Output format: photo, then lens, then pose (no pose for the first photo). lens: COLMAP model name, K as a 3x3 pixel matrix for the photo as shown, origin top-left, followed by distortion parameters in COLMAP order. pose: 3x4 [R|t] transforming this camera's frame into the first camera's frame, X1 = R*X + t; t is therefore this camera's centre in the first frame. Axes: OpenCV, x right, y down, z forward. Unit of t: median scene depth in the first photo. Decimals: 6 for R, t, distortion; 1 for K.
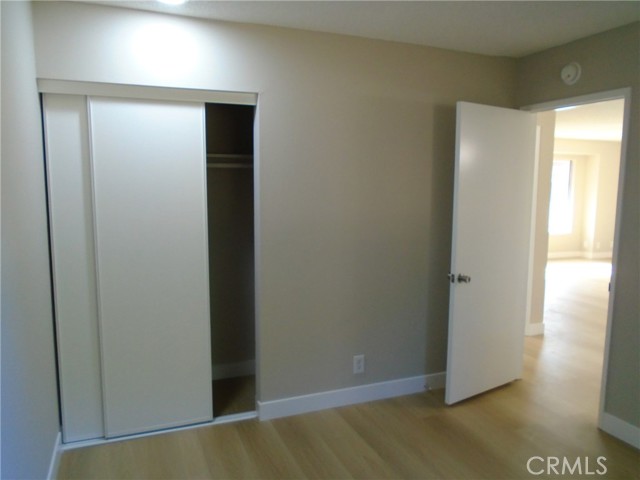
lens RADIAL K [[487.5, 0, 321.1], [0, 487.5, 235.4], [0, 0, 1]] dist [-0.020467, 0.010732]
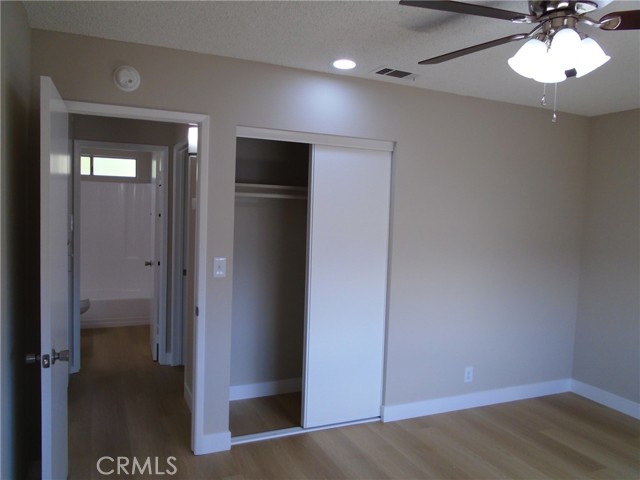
lens RADIAL K [[477.2, 0, 320.0], [0, 477.2, 240.0], [0, 0, 1]] dist [-0.004980, 0.002974]
pose [[0.998999, 0.030240, 0.032971, -0.318590], [-0.028544, 0.998303, -0.050748, 0.011421], [-0.034450, 0.049756, 0.998167, -0.135862]]
